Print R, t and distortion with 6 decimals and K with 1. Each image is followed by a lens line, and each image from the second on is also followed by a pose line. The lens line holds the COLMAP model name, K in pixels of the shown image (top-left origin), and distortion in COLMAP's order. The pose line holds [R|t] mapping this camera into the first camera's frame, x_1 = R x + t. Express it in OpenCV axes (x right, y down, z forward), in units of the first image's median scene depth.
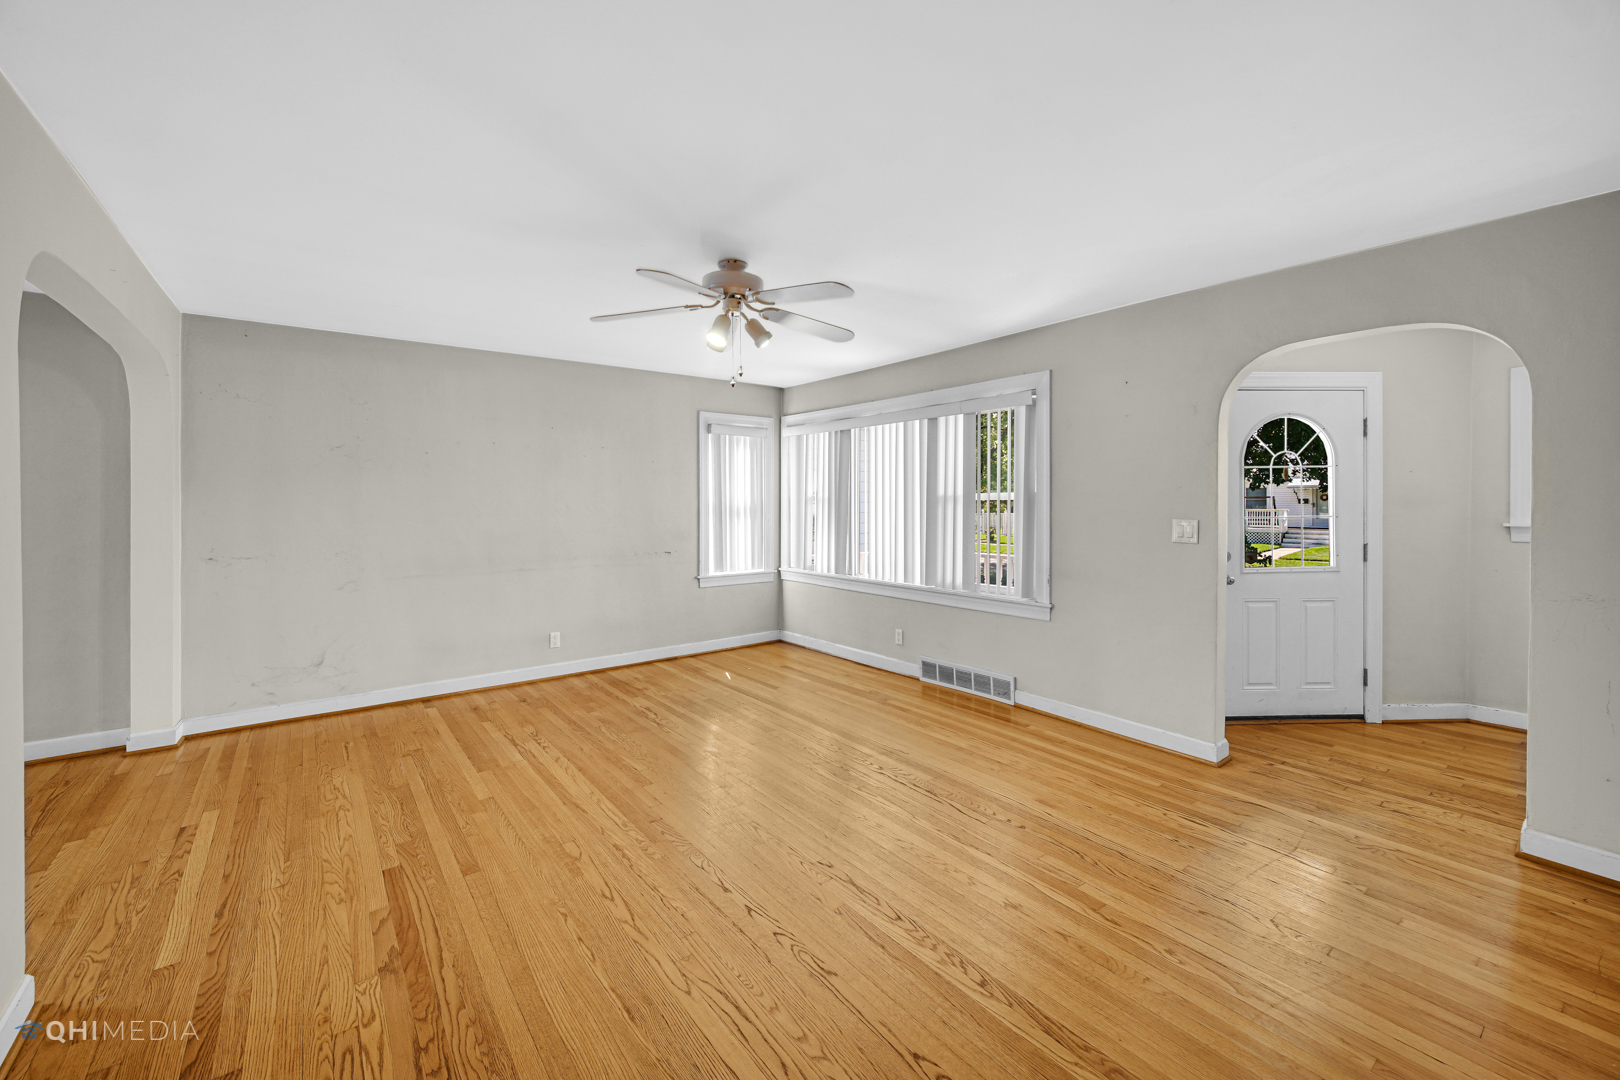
lens RADIAL K [[648.3, 0, 811.8], [0, 648.3, 506.8], [0, 0, 1]] dist [-0.002129, 0.000674]
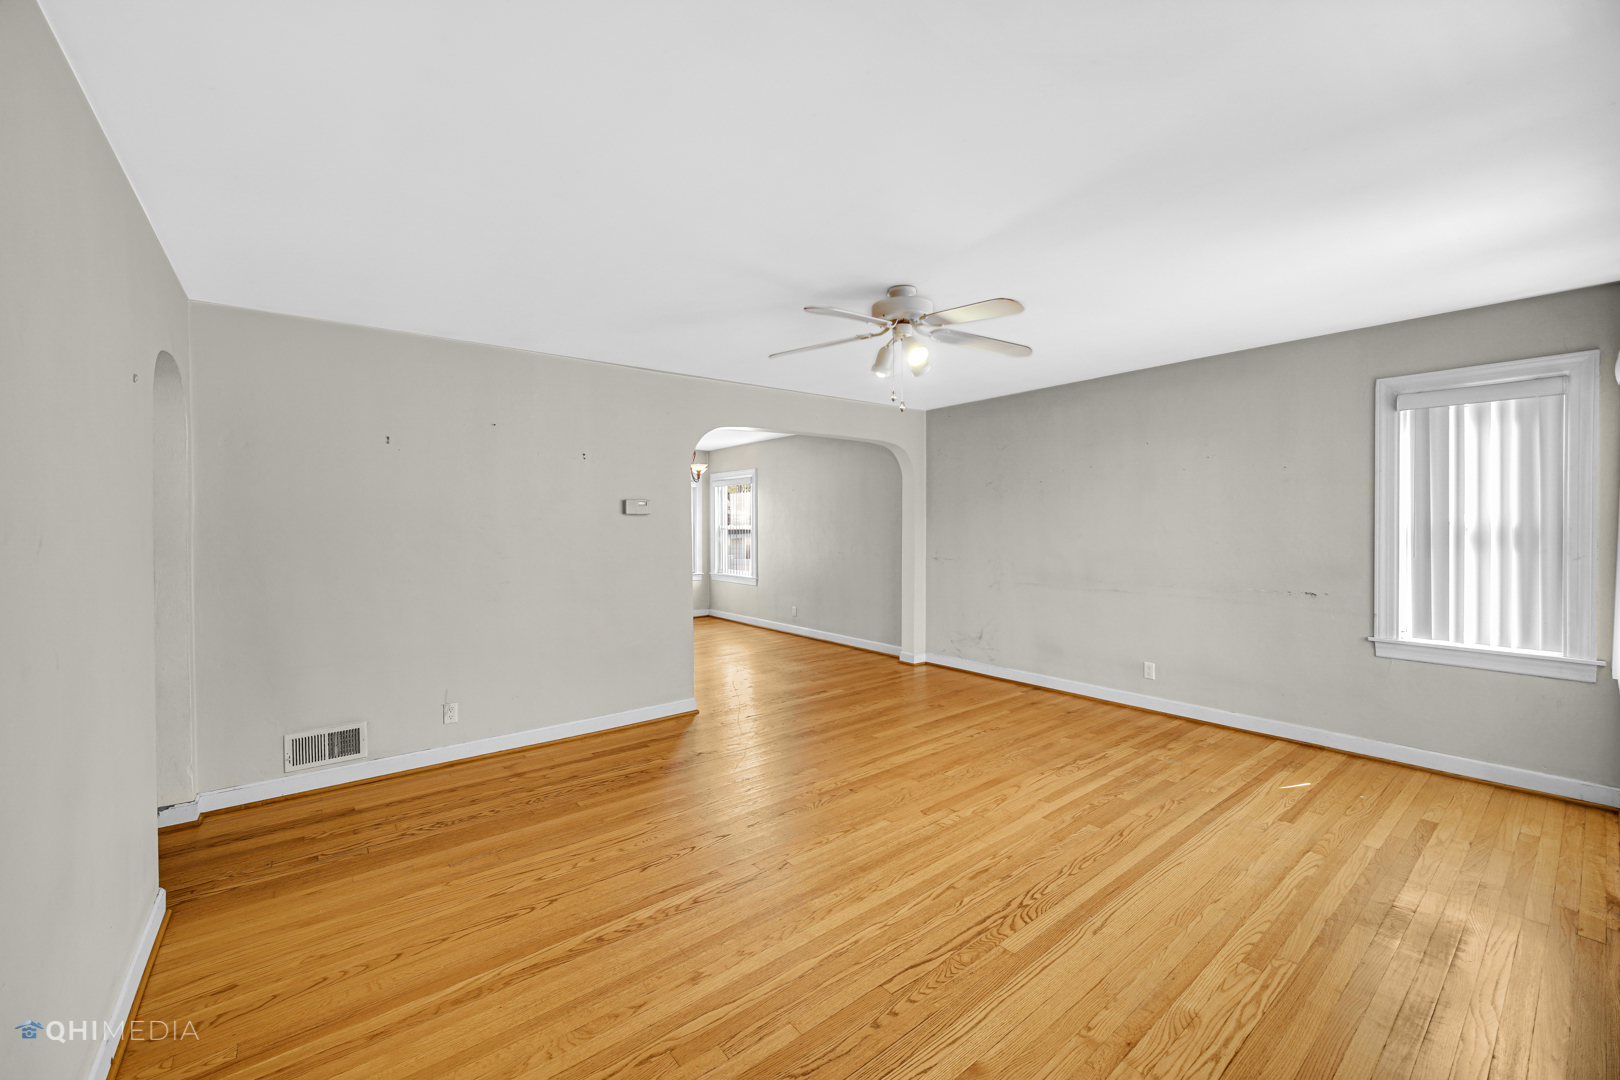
lens RADIAL K [[648.3, 0, 811.9], [0, 648.3, 531.5], [0, 0, 1]] dist [-0.002129, 0.000674]
pose [[0.015374, 0.015017, -0.999769, 0.839554], [-0.001248, 0.999887, 0.014999, -0.012278], [0.999881, 0.001017, 0.015391, 0.799745]]
